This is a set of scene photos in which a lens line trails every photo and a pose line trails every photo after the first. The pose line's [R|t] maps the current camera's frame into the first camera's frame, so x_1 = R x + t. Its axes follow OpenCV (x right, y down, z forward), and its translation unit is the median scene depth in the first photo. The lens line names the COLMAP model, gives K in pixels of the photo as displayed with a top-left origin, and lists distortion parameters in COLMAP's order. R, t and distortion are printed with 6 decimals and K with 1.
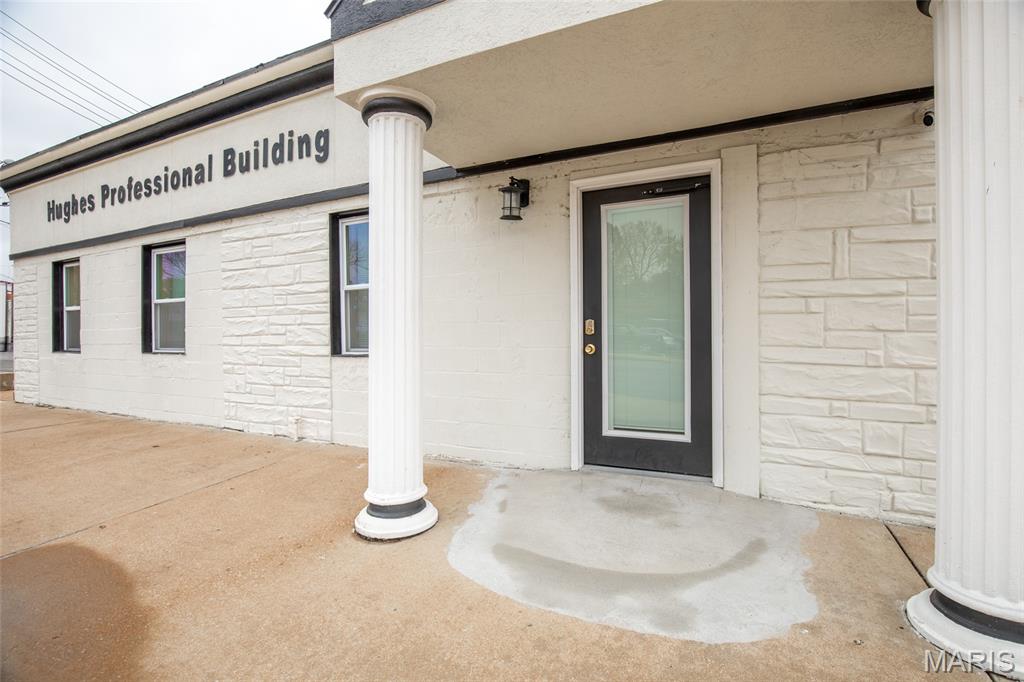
lens RADIAL K [[498.0, 0, 511.8], [0, 498.0, 339.9], [0, 0, 1]] dist [-0.003919, 0.000402]
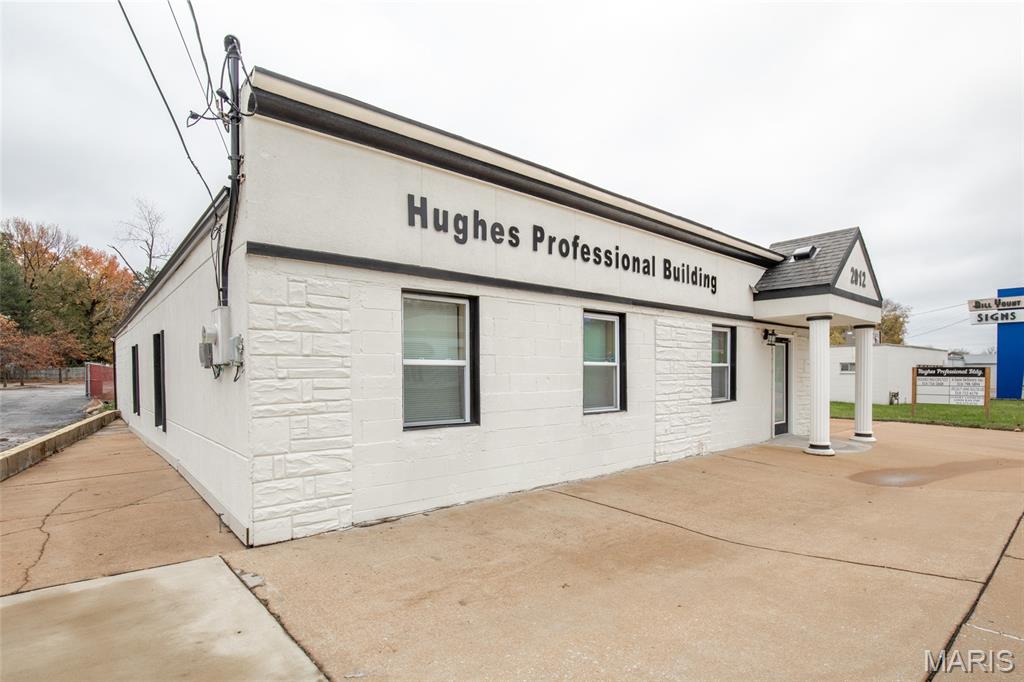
lens RADIAL K [[498.0, 0, 507.5], [0, 498.0, 376.8], [0, 0, 1]] dist [-0.003919, 0.000402]
pose [[0.382300, -0.005662, 0.924021, -2.032657], [0.000414, 0.999982, 0.005956, -0.065558], [-0.924038, -0.001894, 0.382296, 0.884981]]
